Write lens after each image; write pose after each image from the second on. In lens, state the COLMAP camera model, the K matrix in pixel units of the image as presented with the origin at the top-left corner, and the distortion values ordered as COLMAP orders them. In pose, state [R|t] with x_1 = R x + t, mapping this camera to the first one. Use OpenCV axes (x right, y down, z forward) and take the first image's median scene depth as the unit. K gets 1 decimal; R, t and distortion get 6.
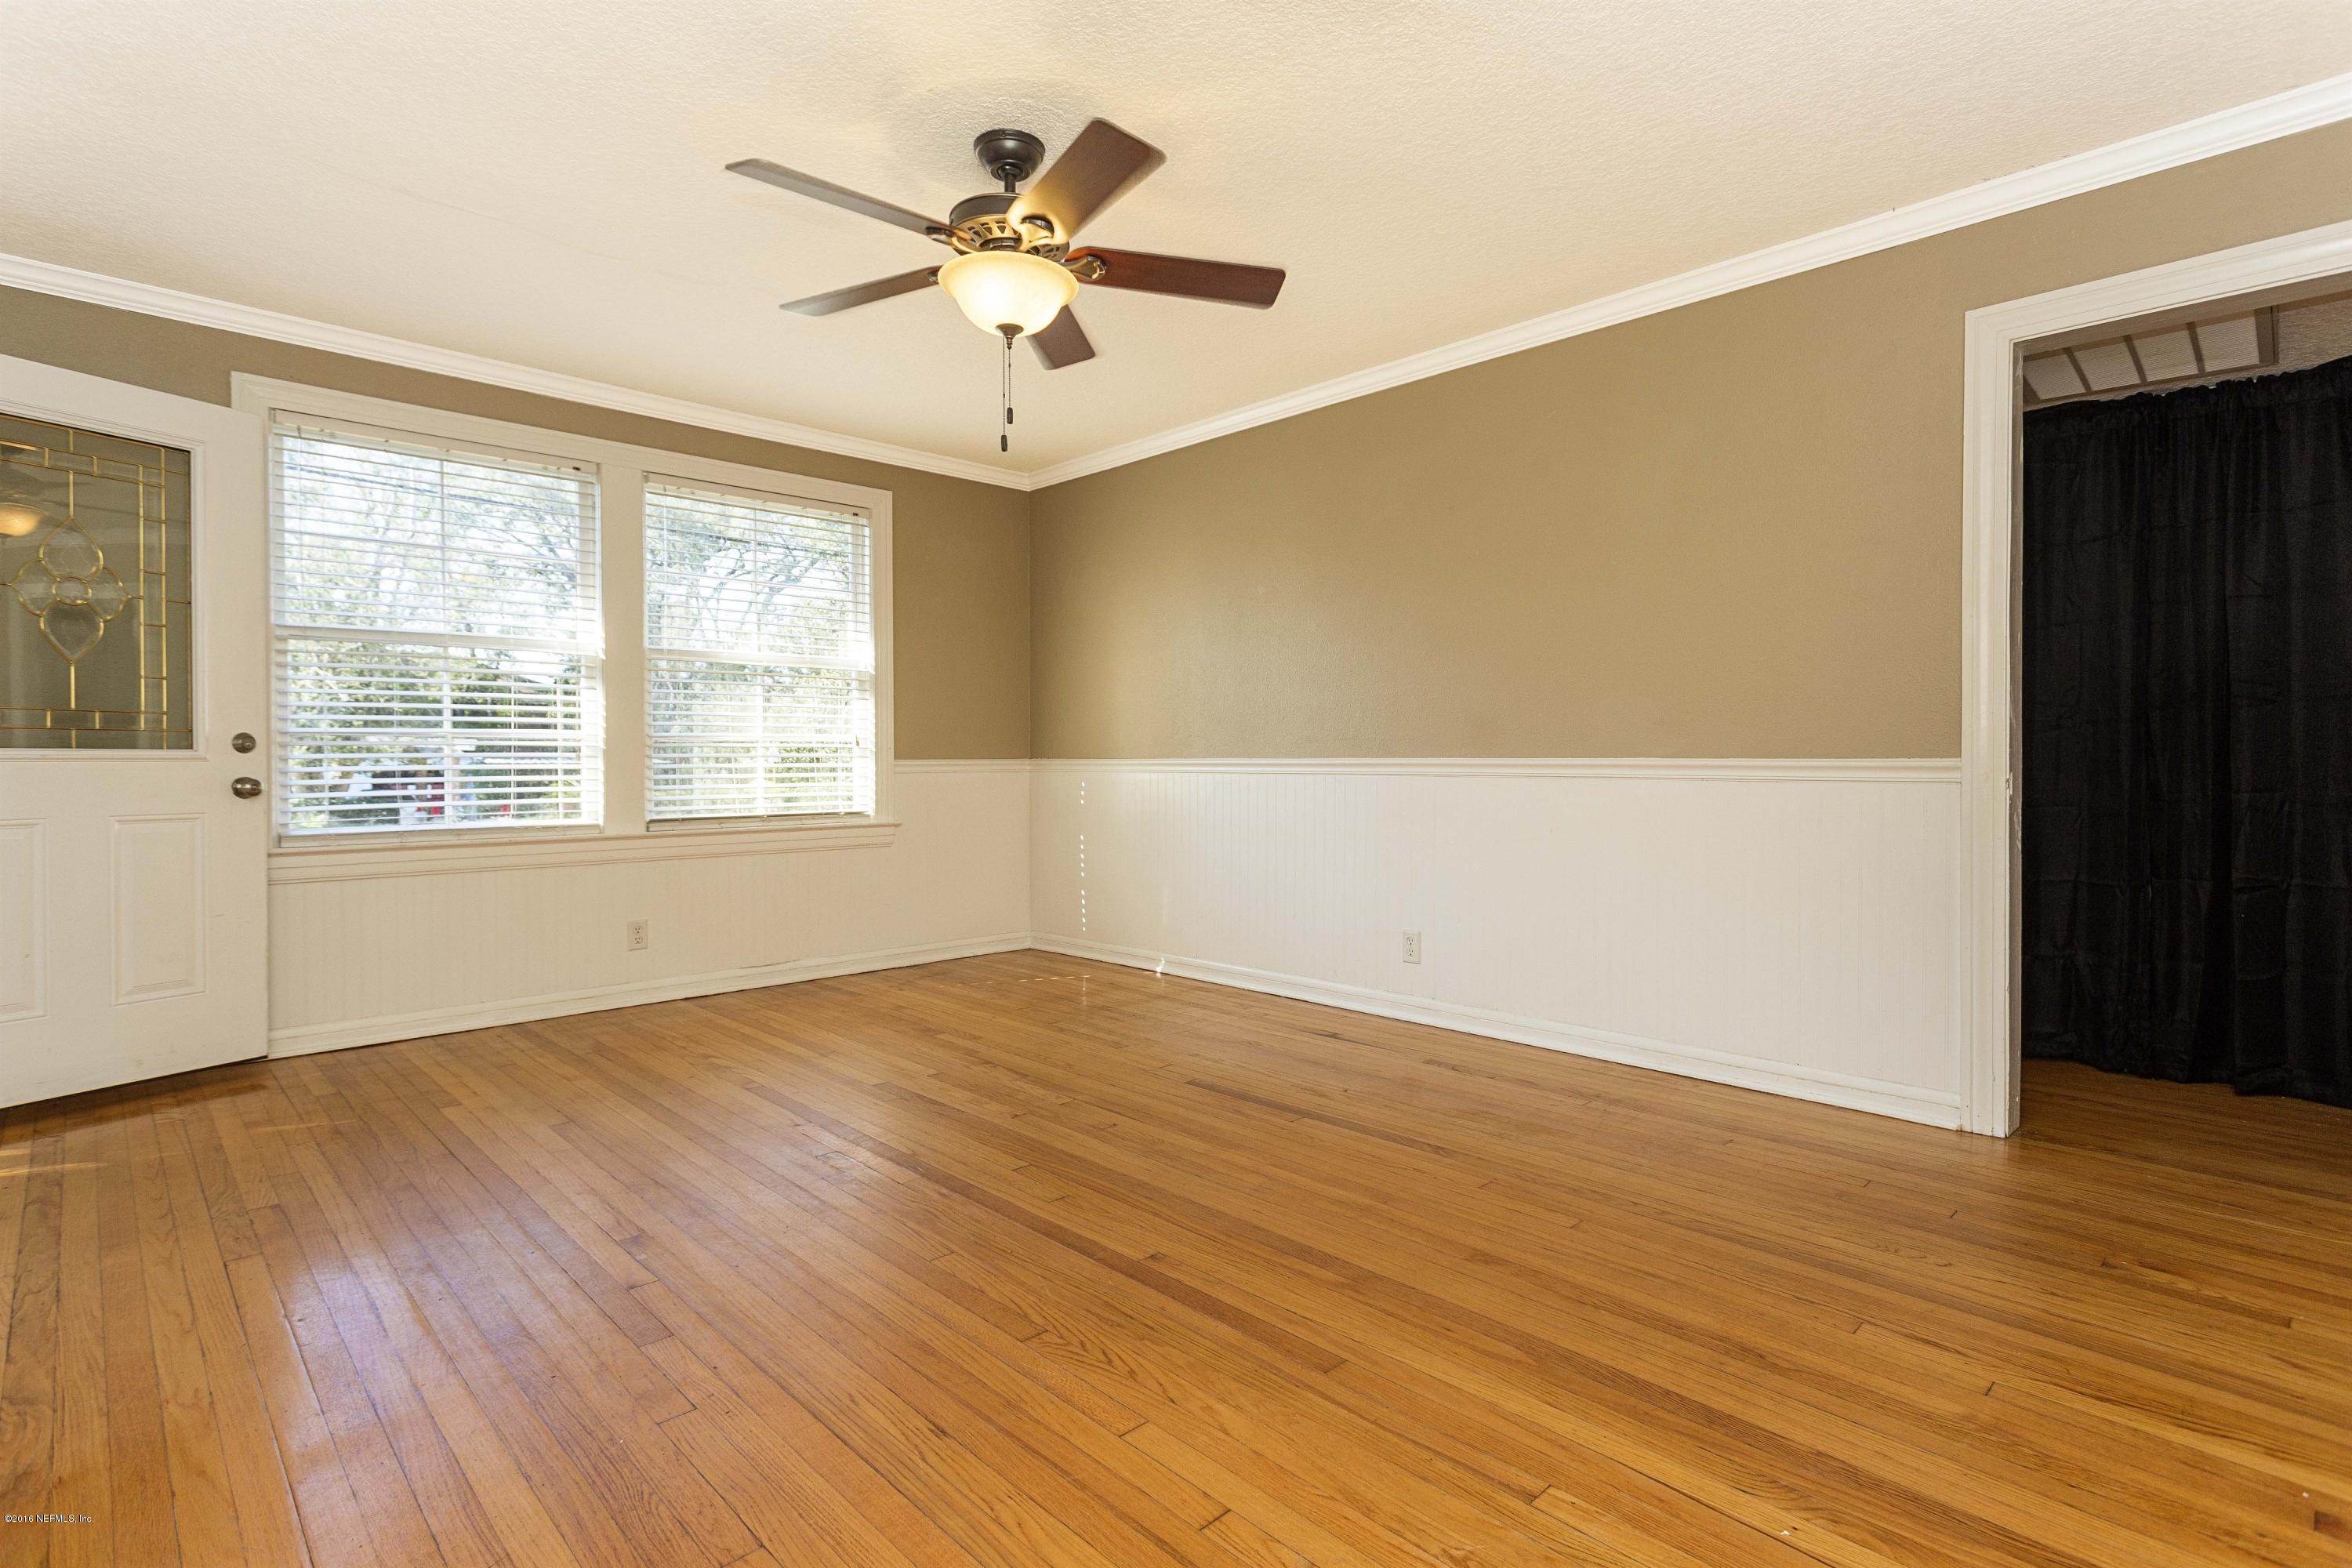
lens RADIAL K [[1133.9, 0, 1179.6], [0, 1133.9, 784.8], [0, 0, 1]] dist [0.002750, 0.000582]
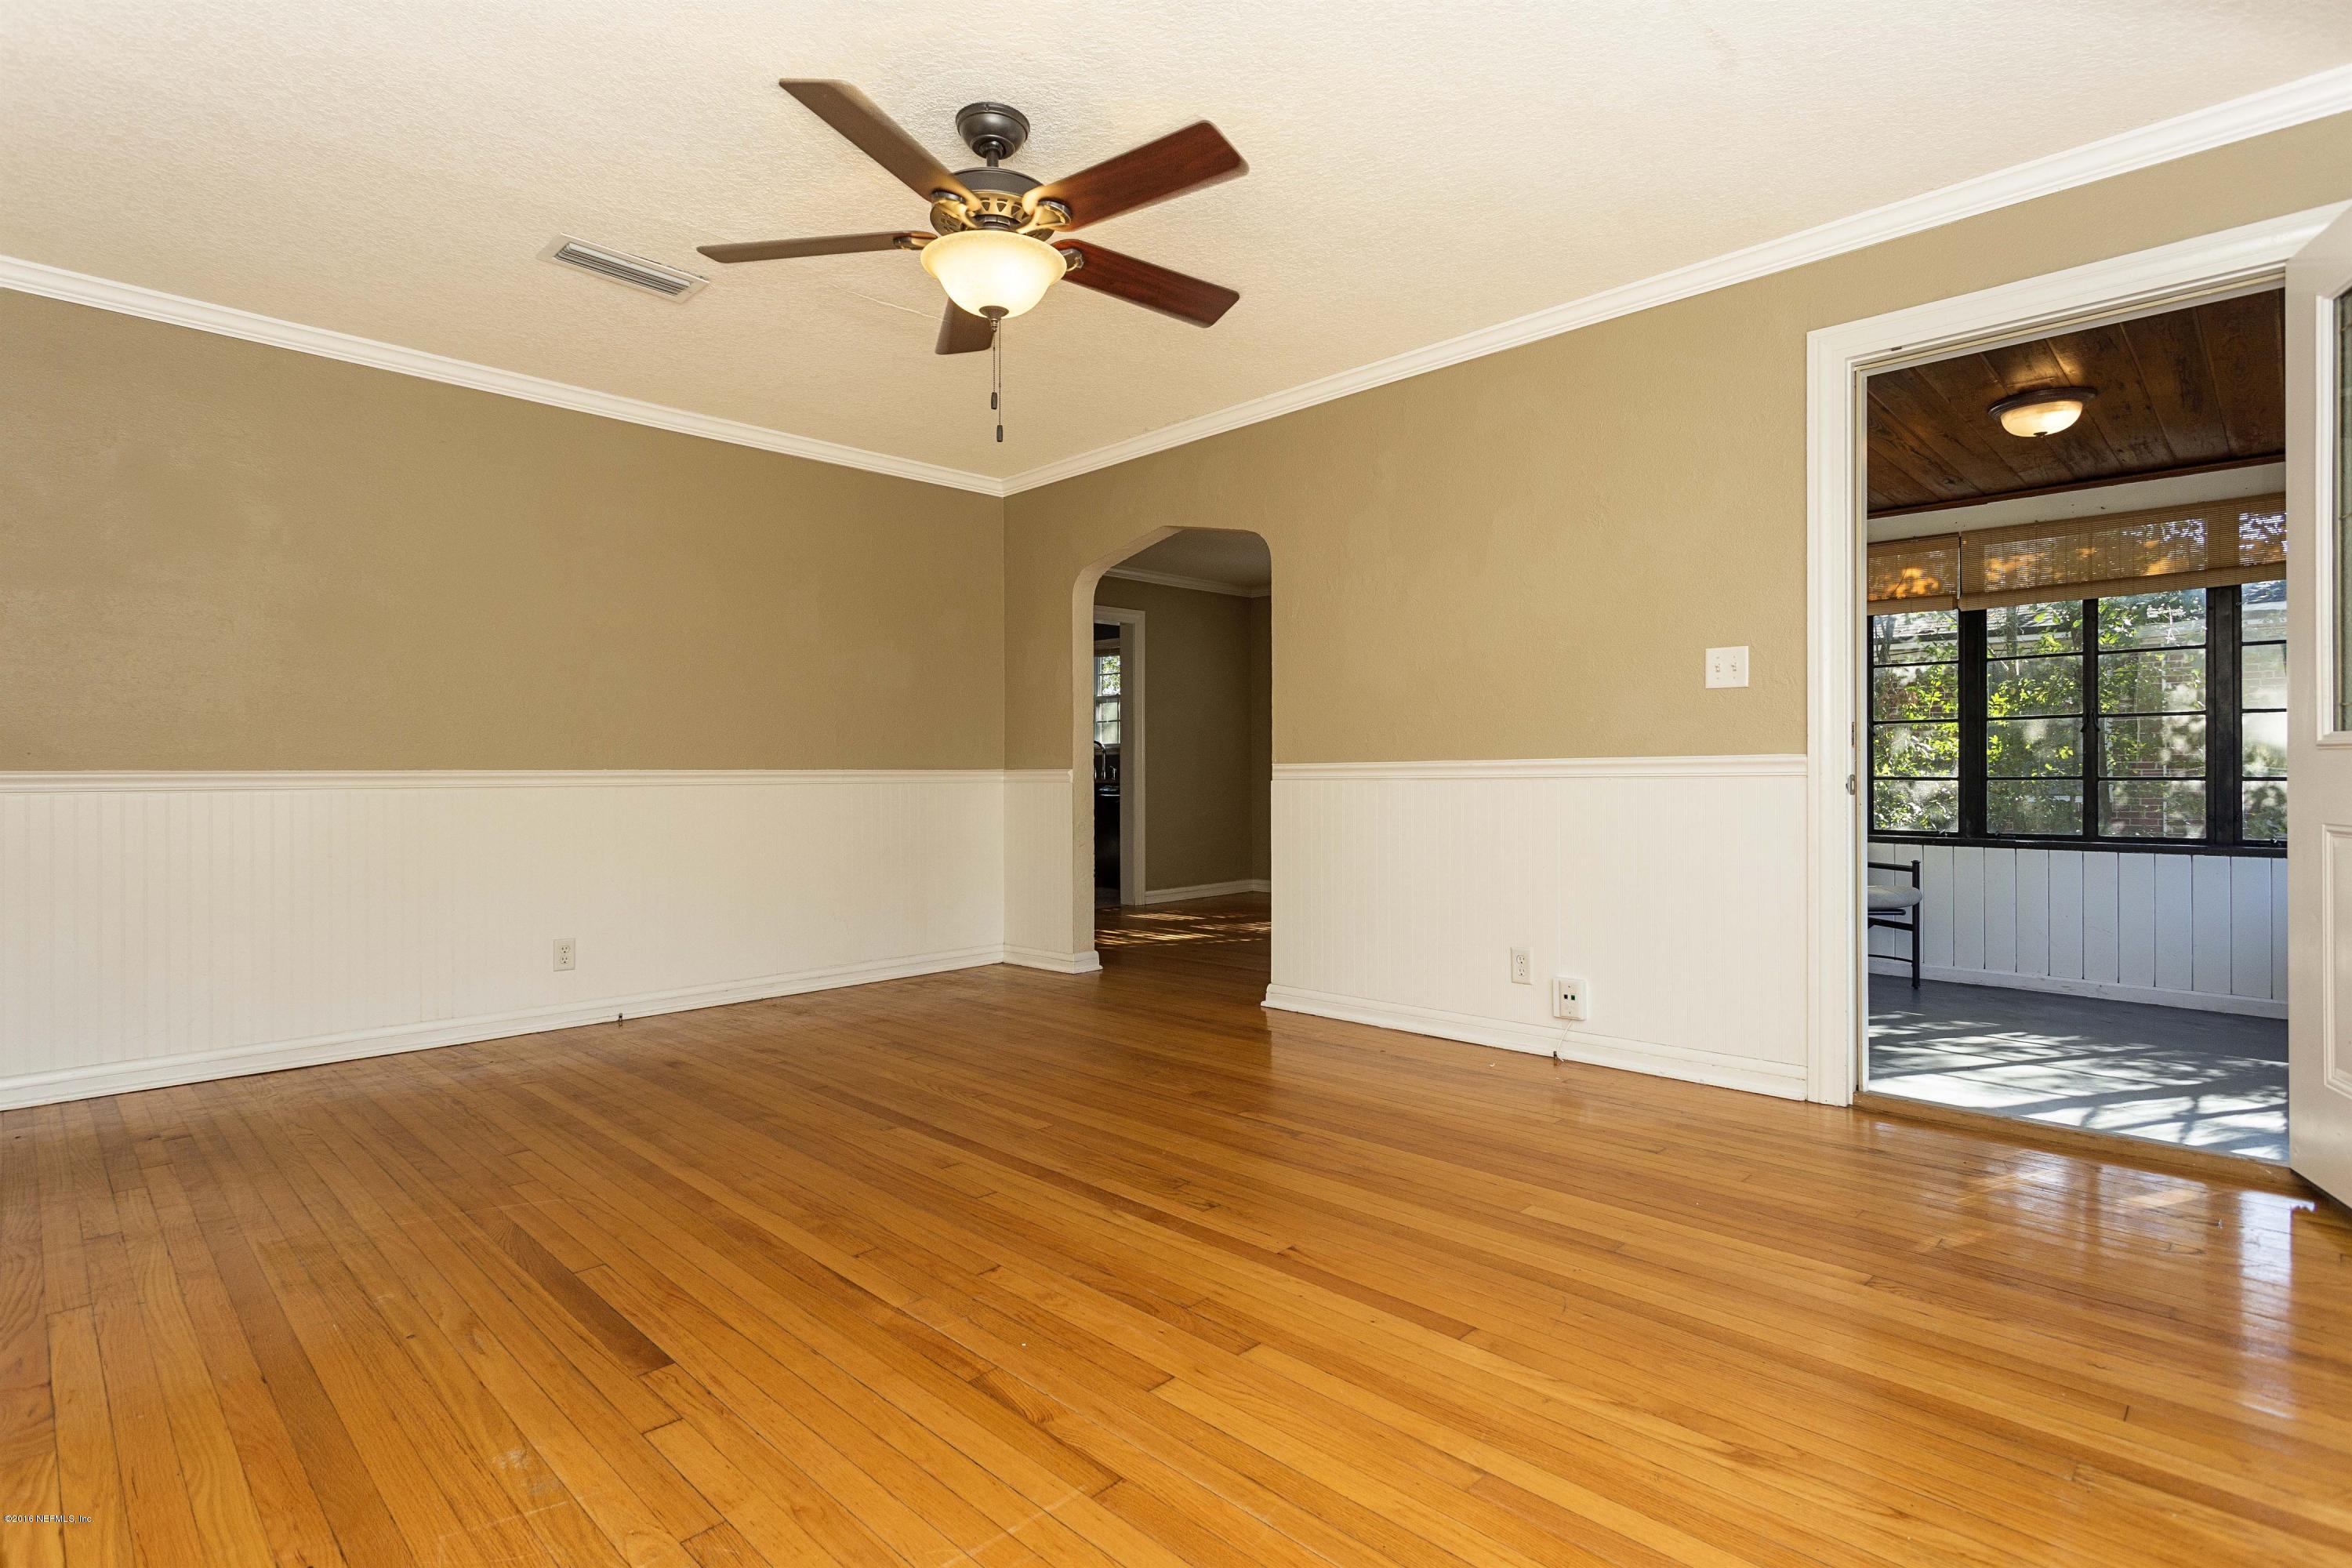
lens RADIAL K [[1133.9, 0, 1161.1], [0, 1133.9, 776.6], [0, 0, 1]] dist [0.002750, 0.000582]
pose [[-0.999943, 0.005507, -0.009161, -0.187056], [0.005323, 0.999786, 0.019981, -0.014844], [0.009269, 0.019932, -0.999758, 1.305165]]
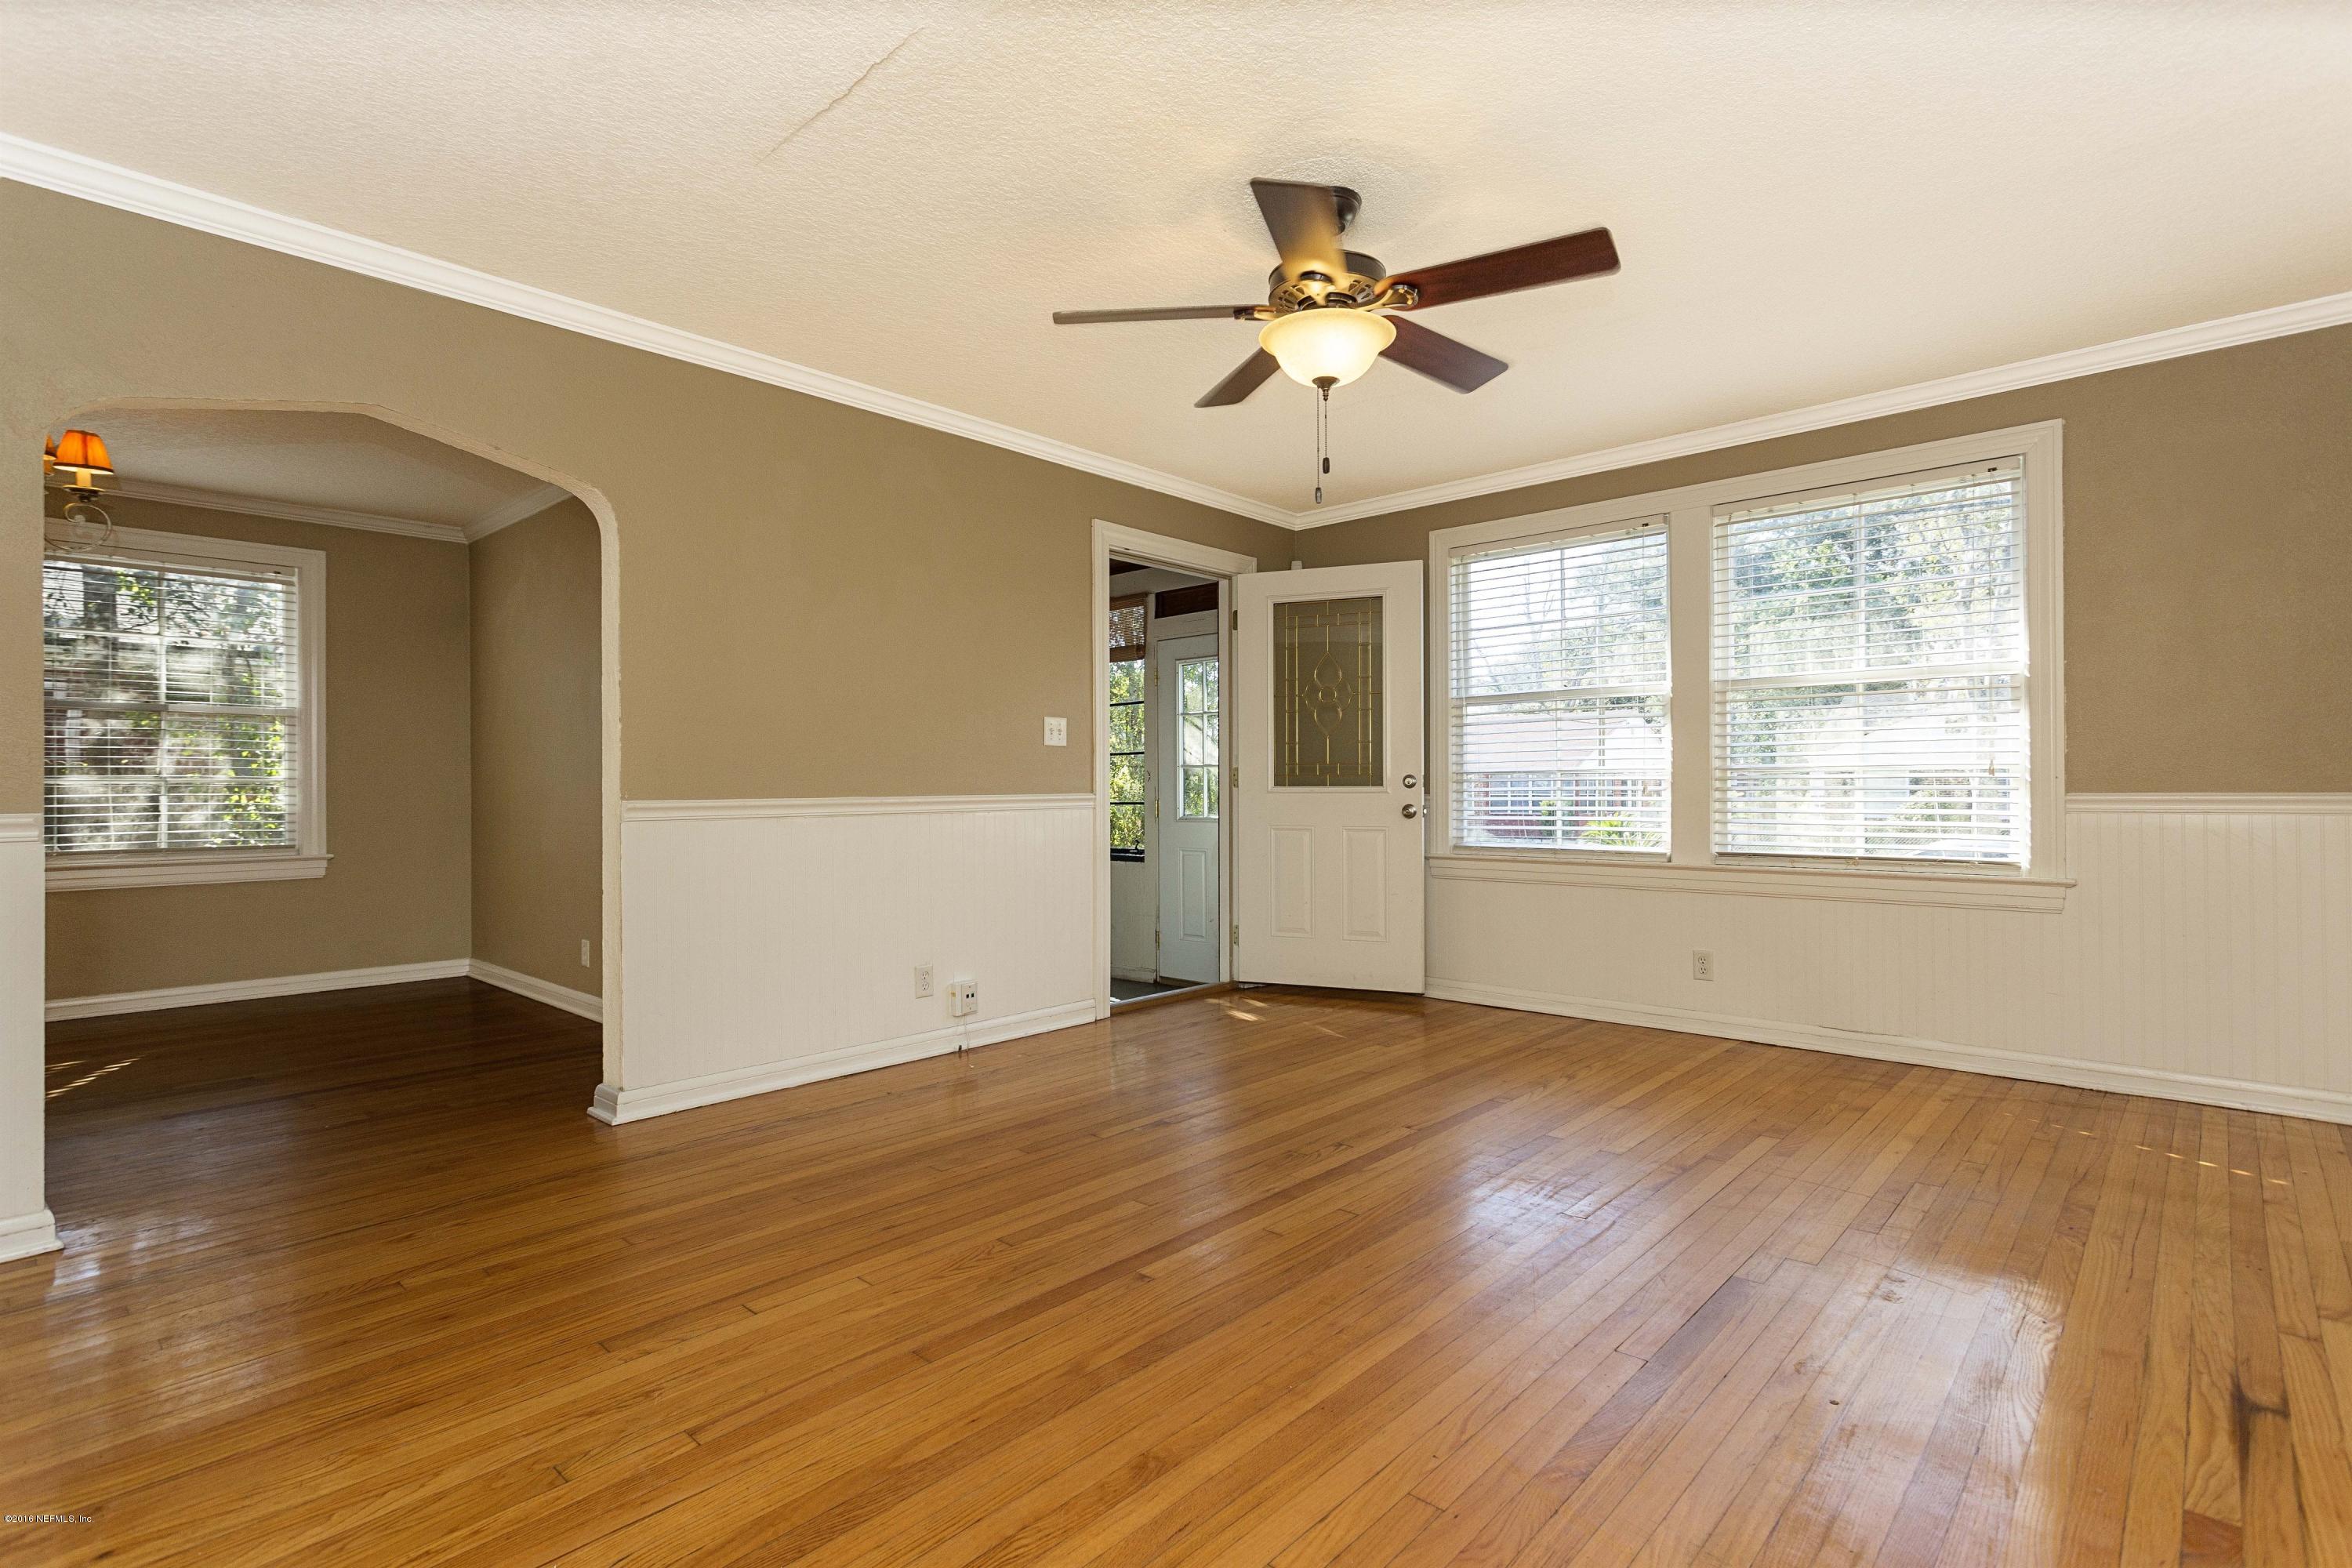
lens RADIAL K [[1133.9, 0, 1179.3], [0, 1133.9, 785.1], [0, 0, 1]] dist [0.002750, 0.000582]
pose [[0.049184, 0.000173, -0.998790, 0.573577], [-0.017250, 0.999851, -0.000676, -0.022142], [0.998641, 0.017262, 0.049180, 0.542260]]
